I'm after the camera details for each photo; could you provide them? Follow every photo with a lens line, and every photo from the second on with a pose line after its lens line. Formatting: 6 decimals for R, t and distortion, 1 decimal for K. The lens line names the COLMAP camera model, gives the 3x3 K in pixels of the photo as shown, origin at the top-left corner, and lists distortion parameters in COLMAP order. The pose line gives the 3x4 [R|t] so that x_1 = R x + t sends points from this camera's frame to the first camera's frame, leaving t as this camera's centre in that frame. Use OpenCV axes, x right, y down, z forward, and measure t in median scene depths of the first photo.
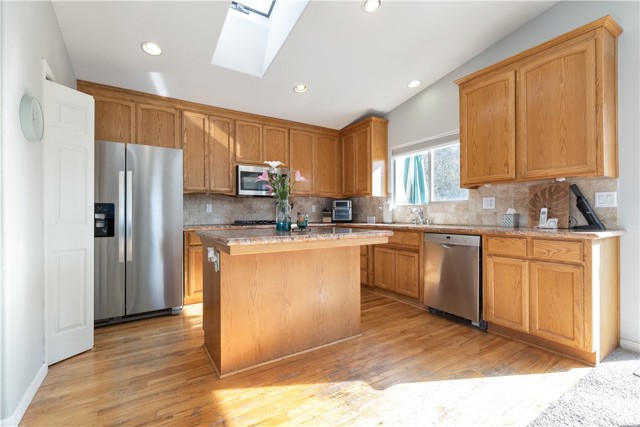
lens RADIAL K [[293.1, 0, 320.0], [0, 293.1, 212.5], [0, 0, 1]] dist [0.012930, -0.003032]
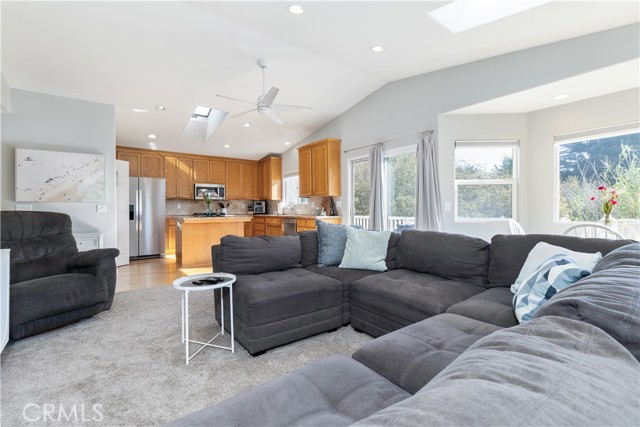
lens RADIAL K [[293.1, 0, 324.0], [0, 293.1, 210.2], [0, 0, 1]] dist [0.012930, -0.003032]
pose [[0.996138, 0.000574, 0.087799, 0.387682], [-0.001206, 0.999974, 0.007135, -0.003896], [-0.087793, -0.007214, 0.996113, -0.968160]]
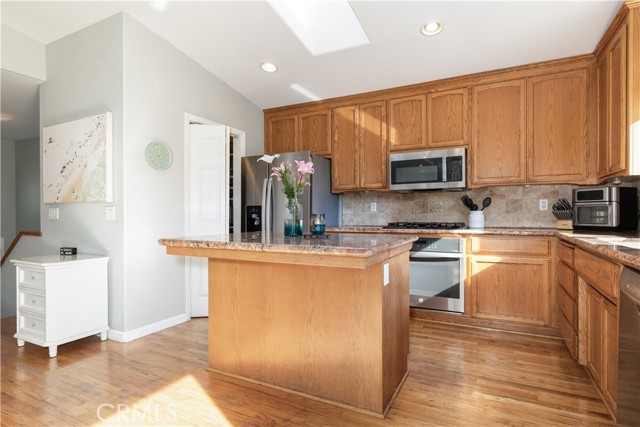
lens RADIAL K [[340.0, 0, 314.5], [0, 340.0, 210.7], [0, 0, 1]] dist [0.001582, 0.000401]
pose [[0.497438, -0.005907, -0.867479, 0.449227], [0.006312, 0.999975, -0.003190, -0.002416], [0.867476, -0.003889, 0.497463, 0.354425]]
